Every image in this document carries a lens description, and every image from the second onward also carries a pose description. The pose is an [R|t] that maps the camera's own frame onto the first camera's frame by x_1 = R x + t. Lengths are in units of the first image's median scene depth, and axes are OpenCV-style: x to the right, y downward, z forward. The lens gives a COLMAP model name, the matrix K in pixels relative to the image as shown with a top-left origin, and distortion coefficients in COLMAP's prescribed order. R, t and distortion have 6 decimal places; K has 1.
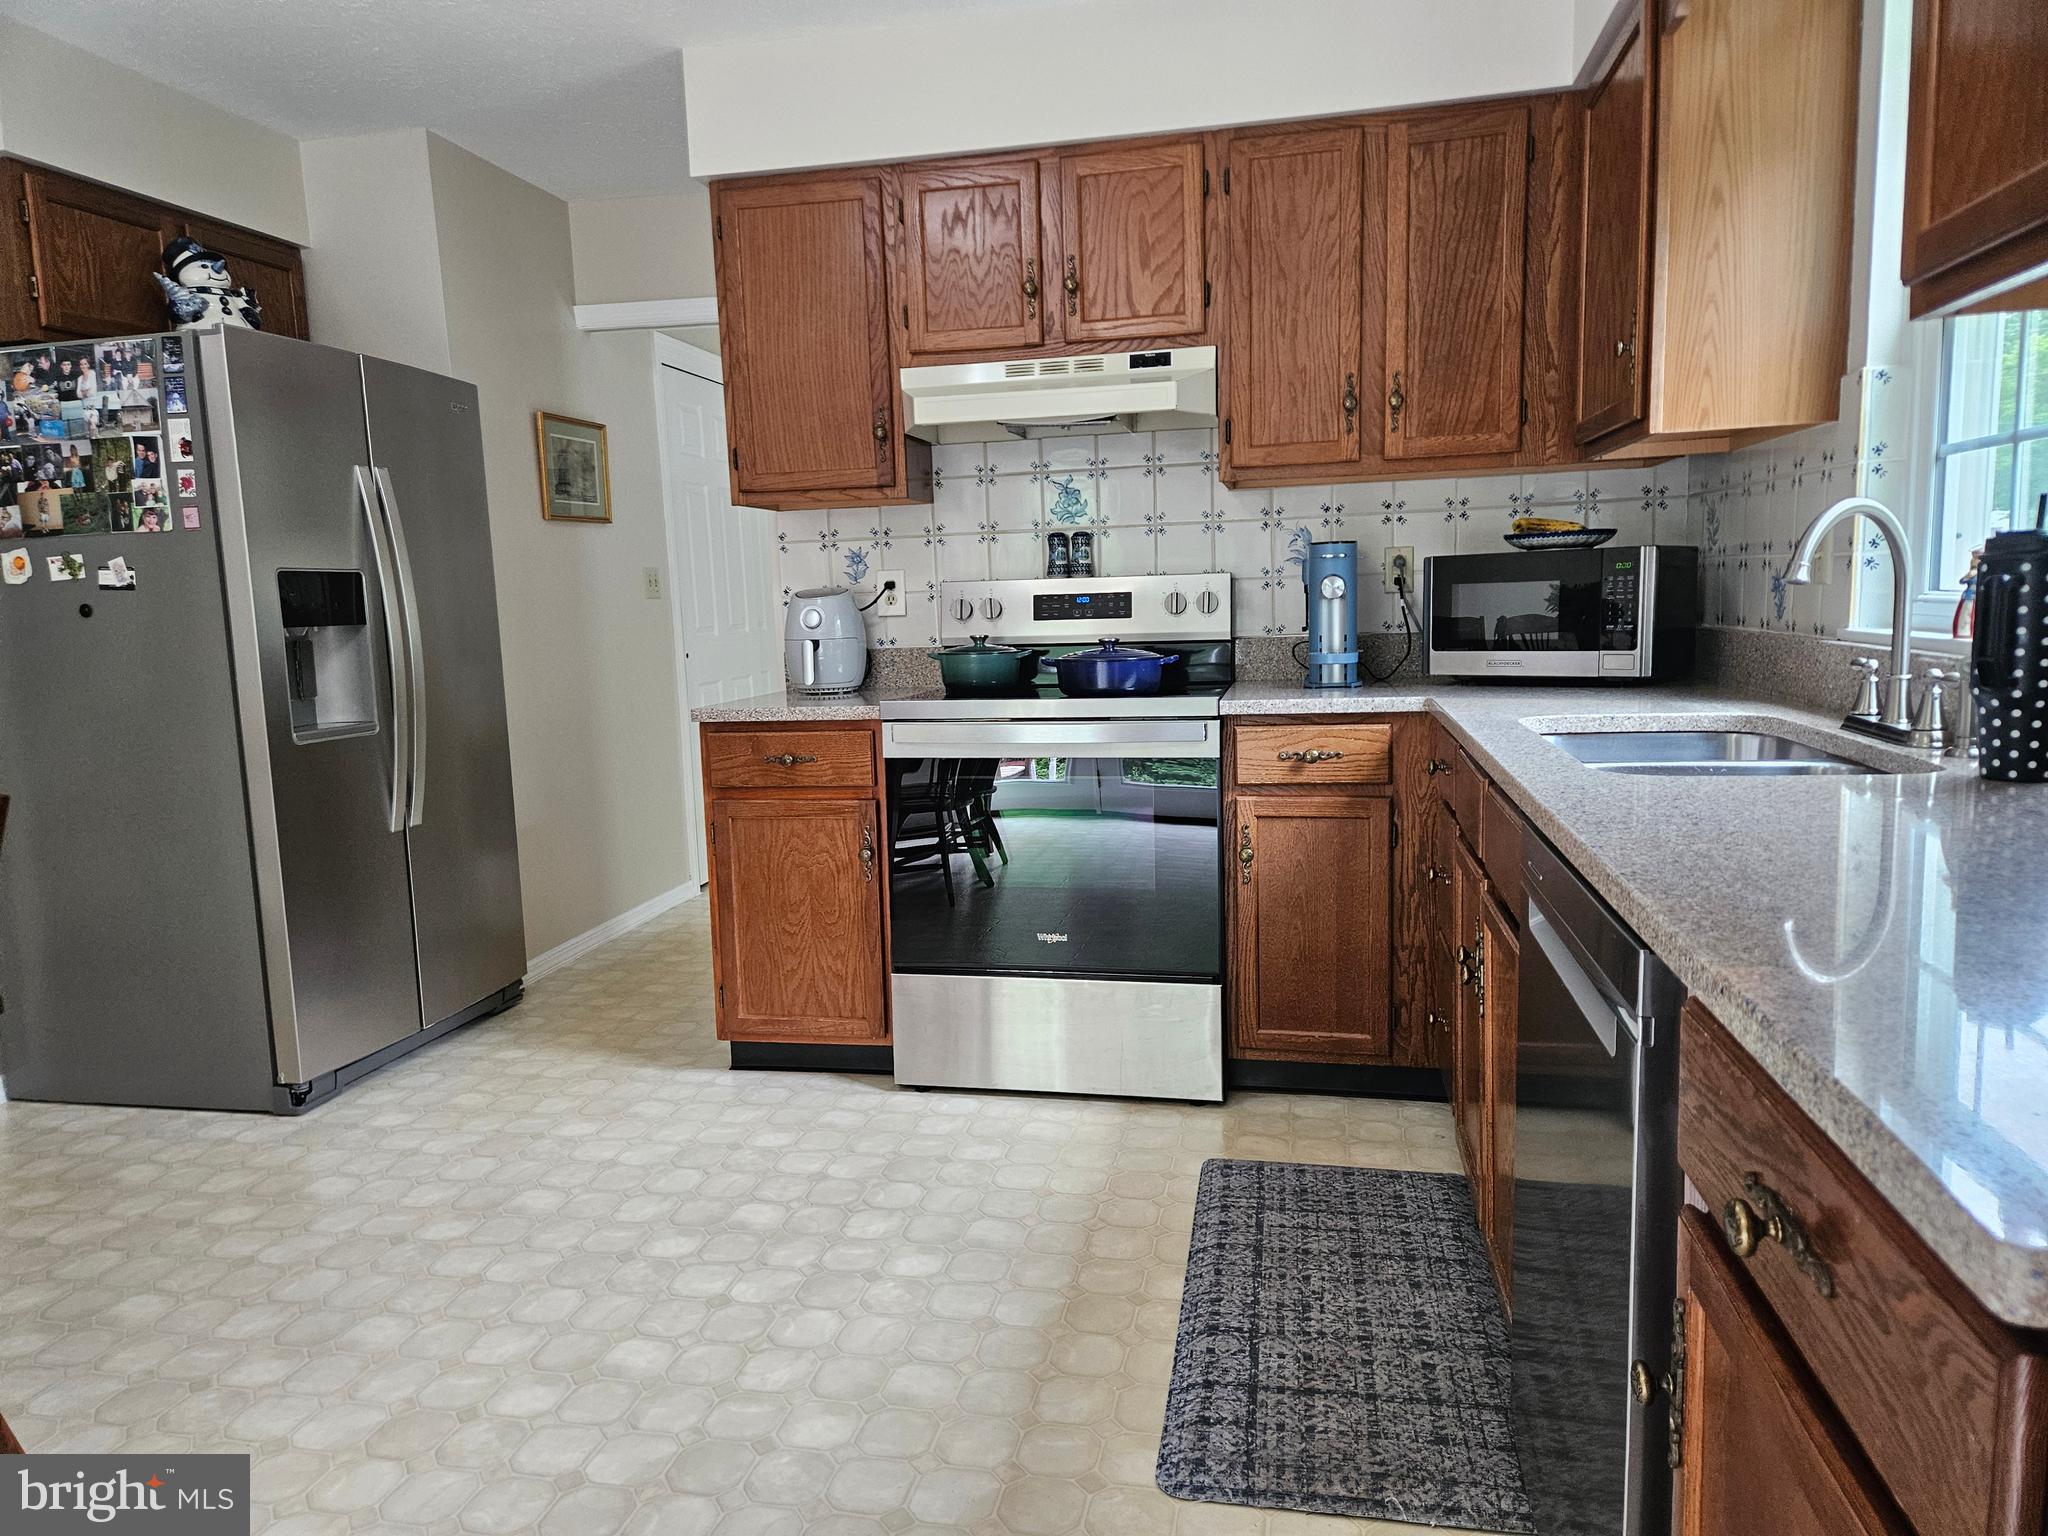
lens RADIAL K [[1354.2, 0, 1015.8], [0, 1354.2, 773.2], [0, 0, 1]] dist [0.060009, -0.033254]
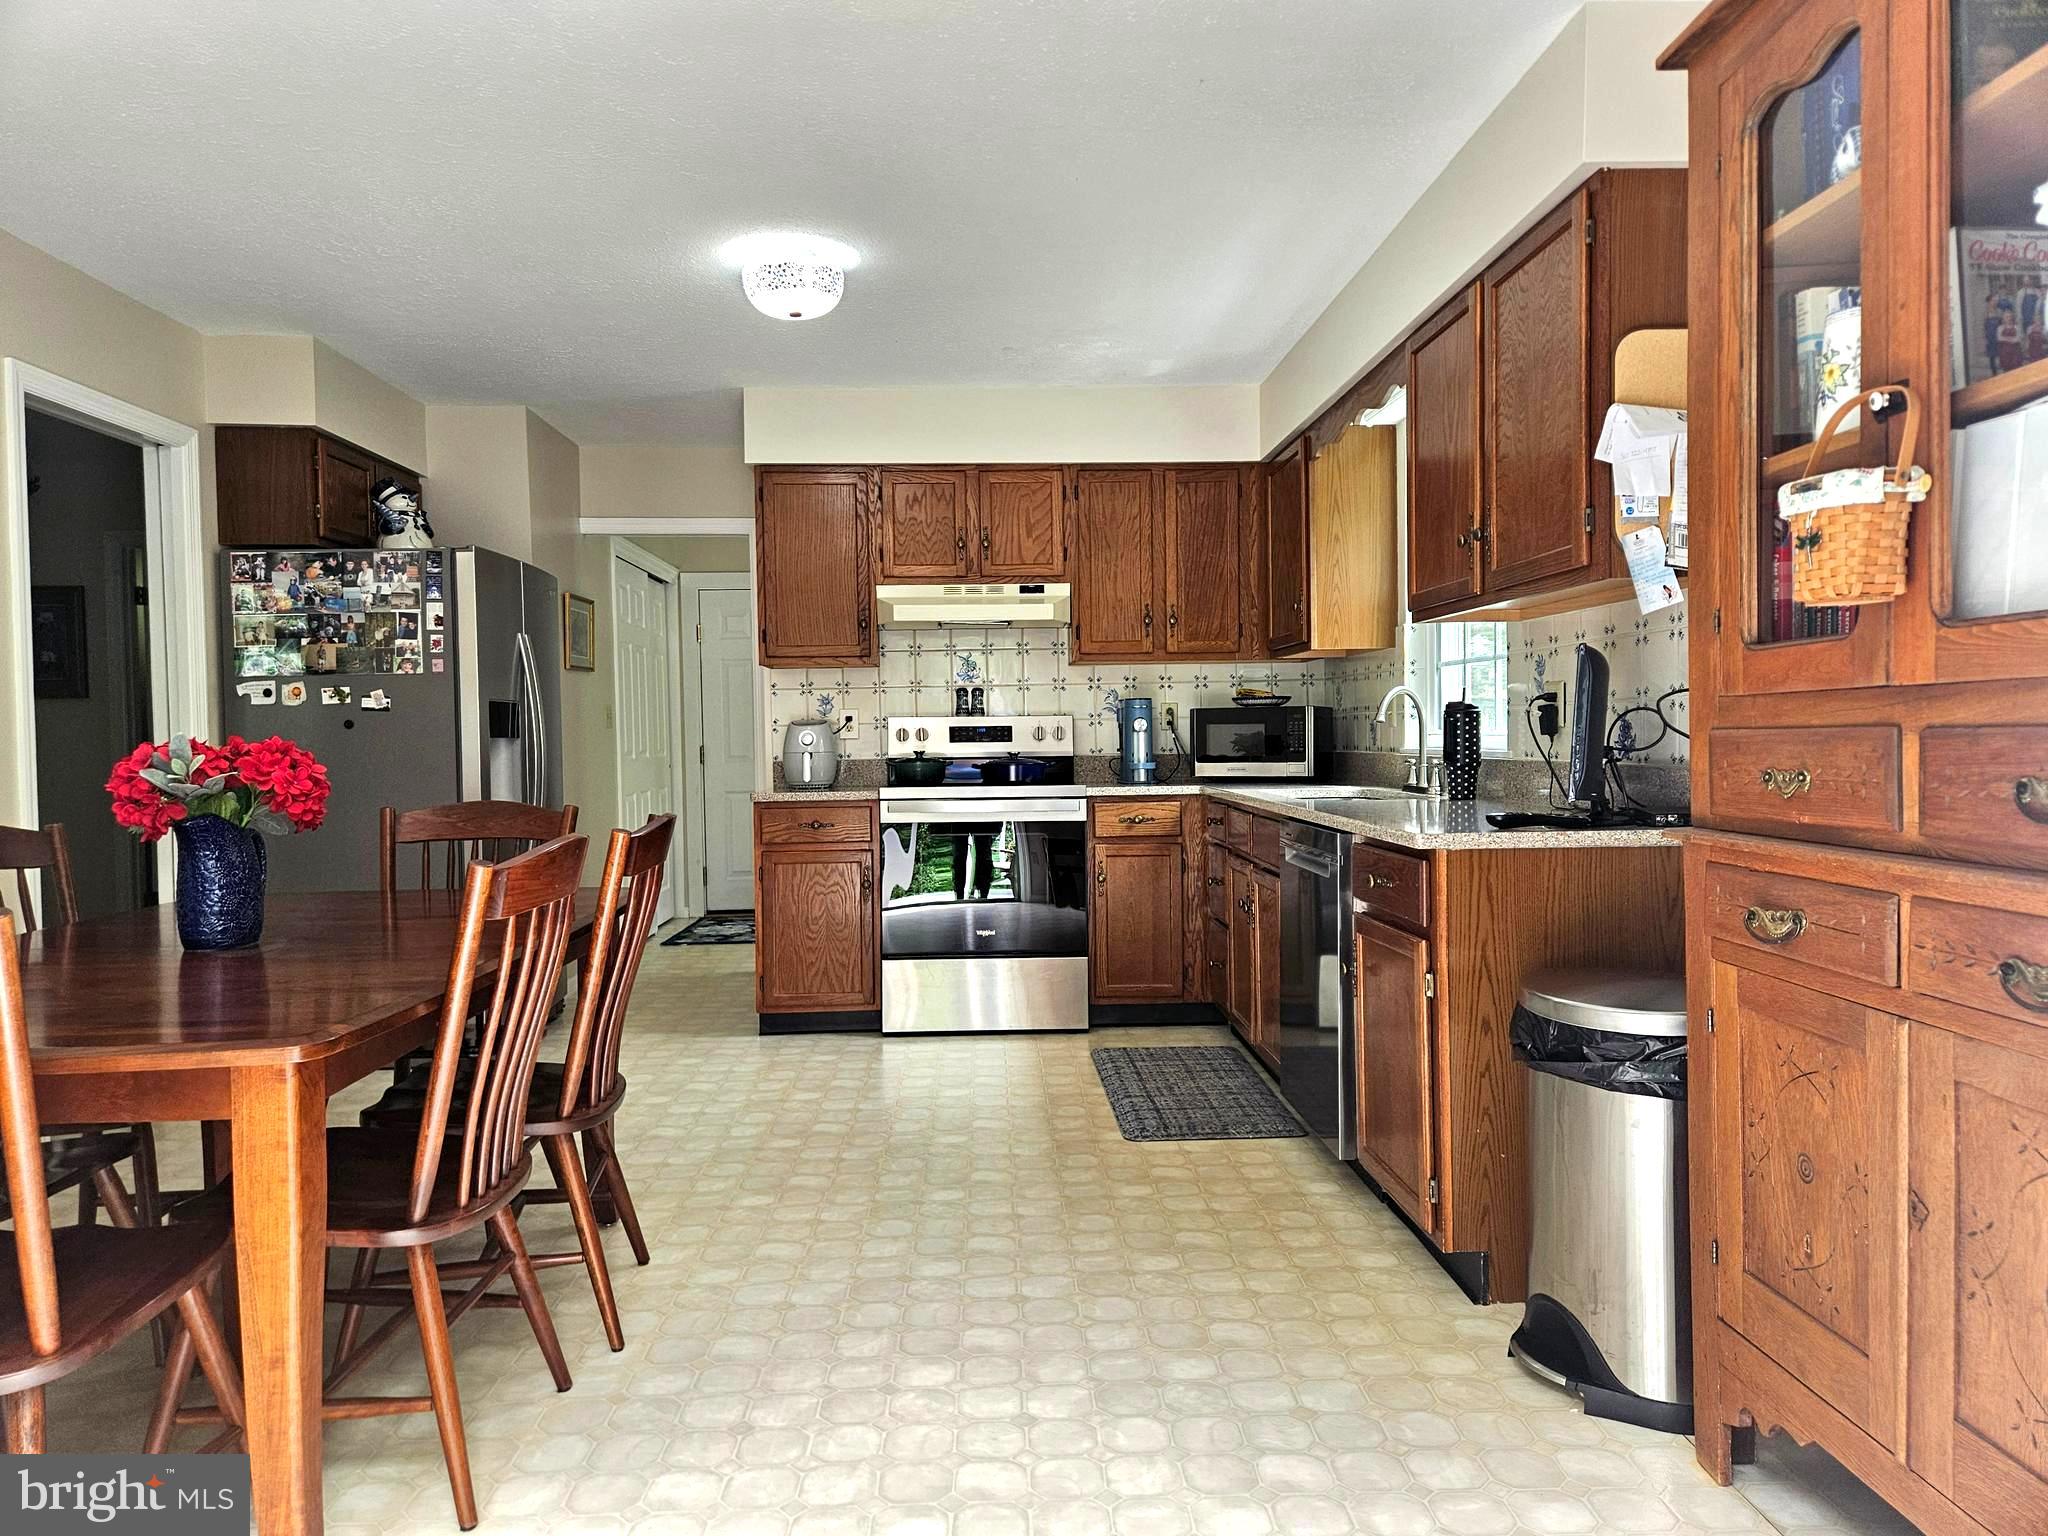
lens RADIAL K [[1354.2, 0, 1028.8], [0, 1354.2, 755.2], [0, 0, 1]] dist [0.060009, -0.033254]
pose [[0.968910, 0.015405, 0.246935, -0.322075], [0.016158, 0.991989, -0.125286, 0.111826], [-0.246887, 0.125381, 0.960899, -0.593355]]
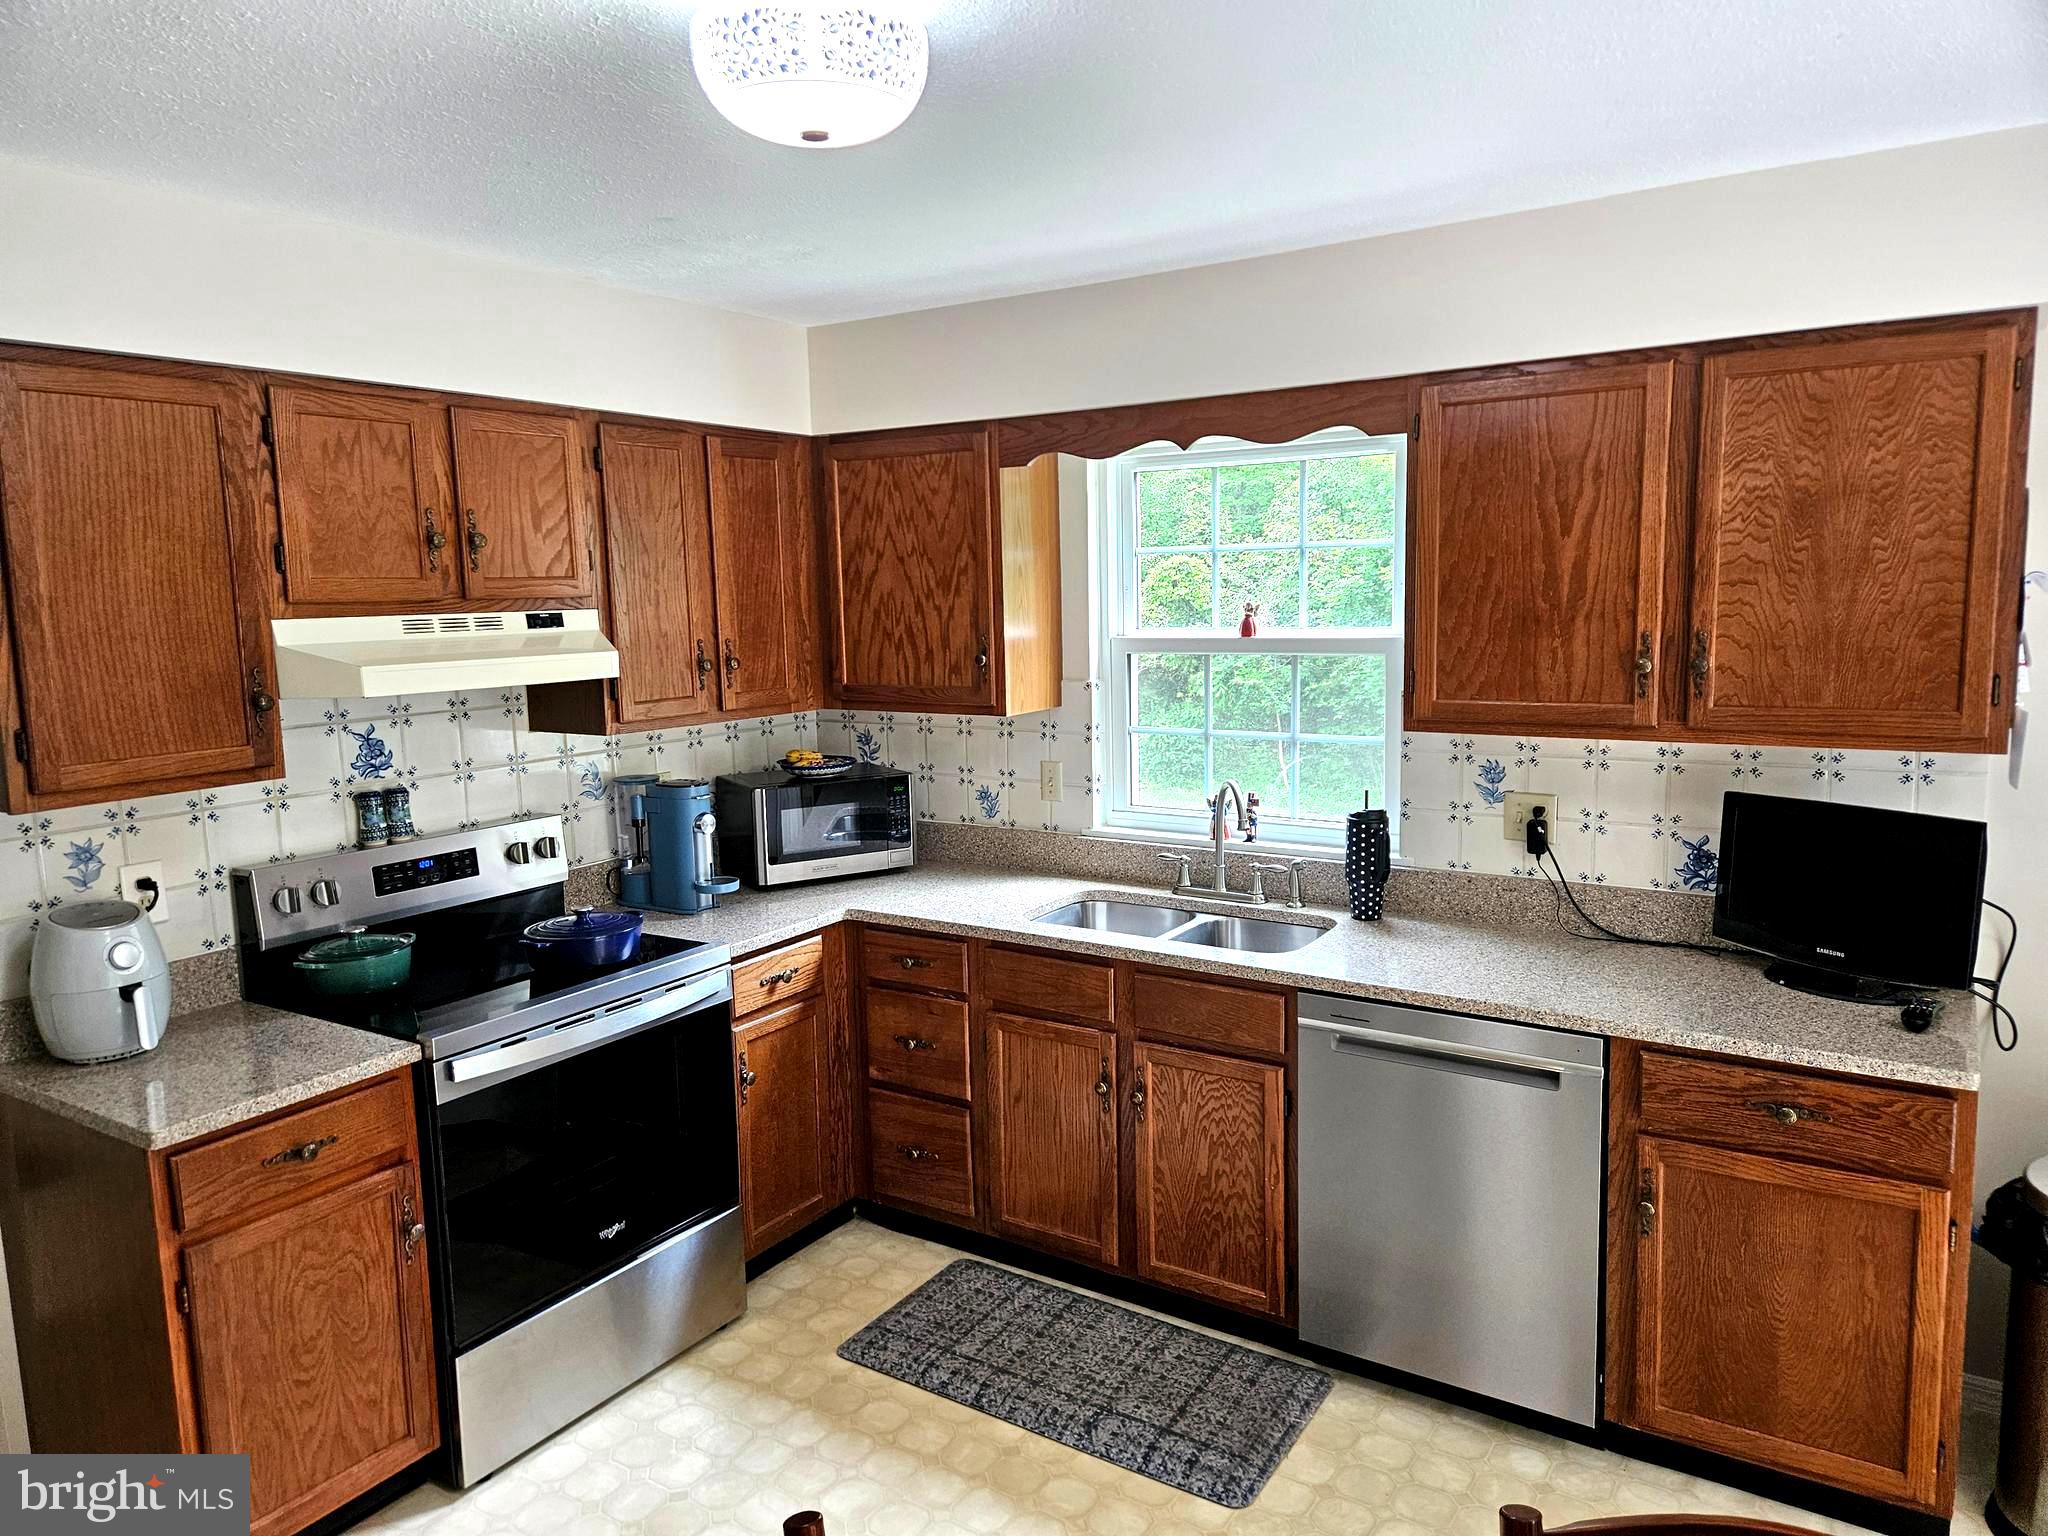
lens RADIAL K [[1354.2, 0, 1027.9], [0, 1354.2, 763.1], [0, 0, 1]] dist [0.060009, -0.033254]
pose [[0.363748, -0.096311, 0.926505, -0.713906], [0.136198, 0.989450, 0.049382, -0.207308], [-0.921486, 0.108225, 0.373028, 0.329361]]
